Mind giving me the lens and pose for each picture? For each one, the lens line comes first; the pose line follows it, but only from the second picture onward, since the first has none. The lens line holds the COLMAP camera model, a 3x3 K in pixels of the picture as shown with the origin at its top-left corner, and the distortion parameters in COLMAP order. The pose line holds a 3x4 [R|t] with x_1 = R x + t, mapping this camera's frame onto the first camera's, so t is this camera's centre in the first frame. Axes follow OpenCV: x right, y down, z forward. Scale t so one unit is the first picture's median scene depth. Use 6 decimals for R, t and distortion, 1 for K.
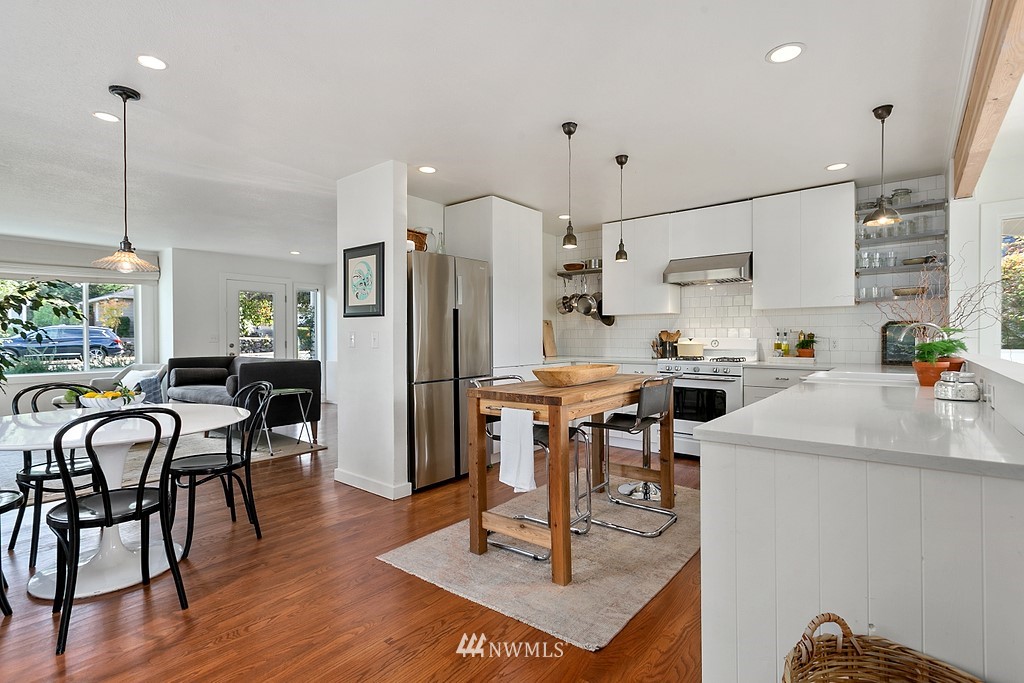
lens RADIAL K [[490.4, 0, 510.3], [0, 490.4, 338.7], [0, 0, 1]] dist [0.001588, -0.001313]
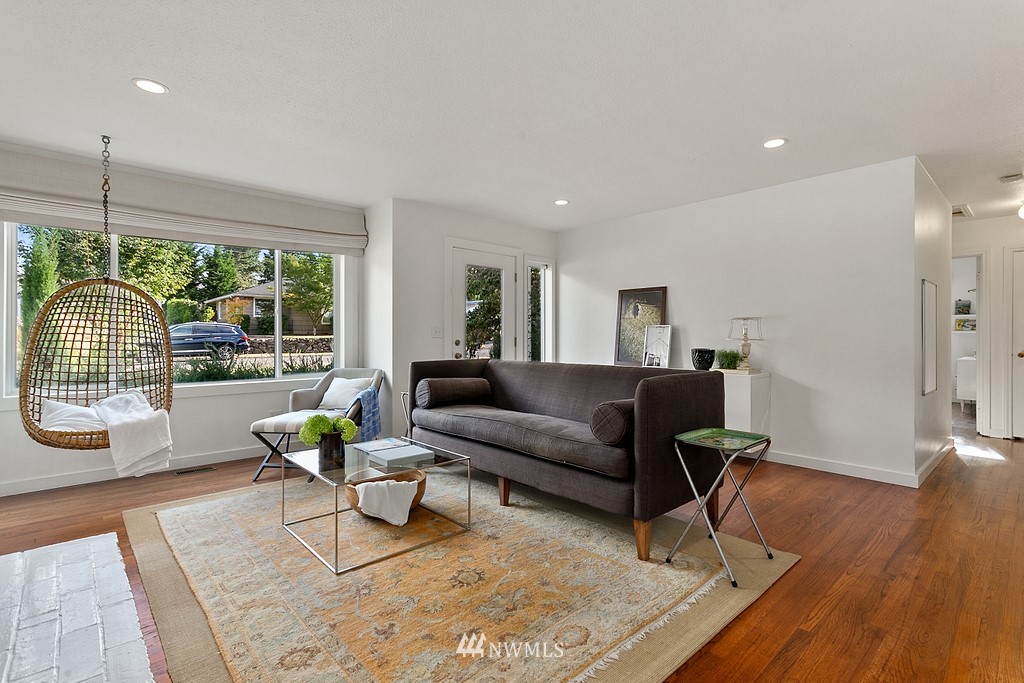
lens RADIAL K [[490.4, 0, 512.6], [0, 490.4, 339.1], [0, 0, 1]] dist [0.001588, -0.001313]
pose [[0.988983, 0.006814, -0.147871, -0.413535], [-0.006814, 0.999977, 0.000507, 0.008832], [0.147871, 0.000506, 0.989007, 0.348315]]
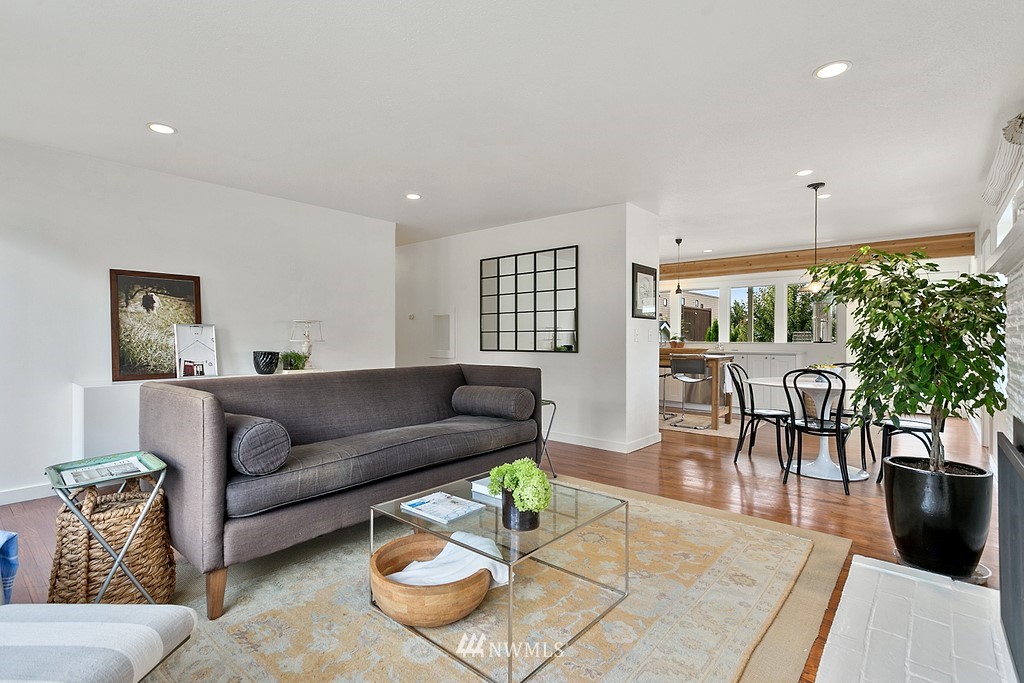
lens RADIAL K [[490.4, 0, 510.7], [0, 490.4, 337.7], [0, 0, 1]] dist [0.001588, -0.001313]
pose [[0.011465, 0.001868, 0.999933, -0.863009], [0.005853, 0.999981, -0.001935, 0.006524], [-0.999917, 0.005875, 0.011454, 0.706468]]
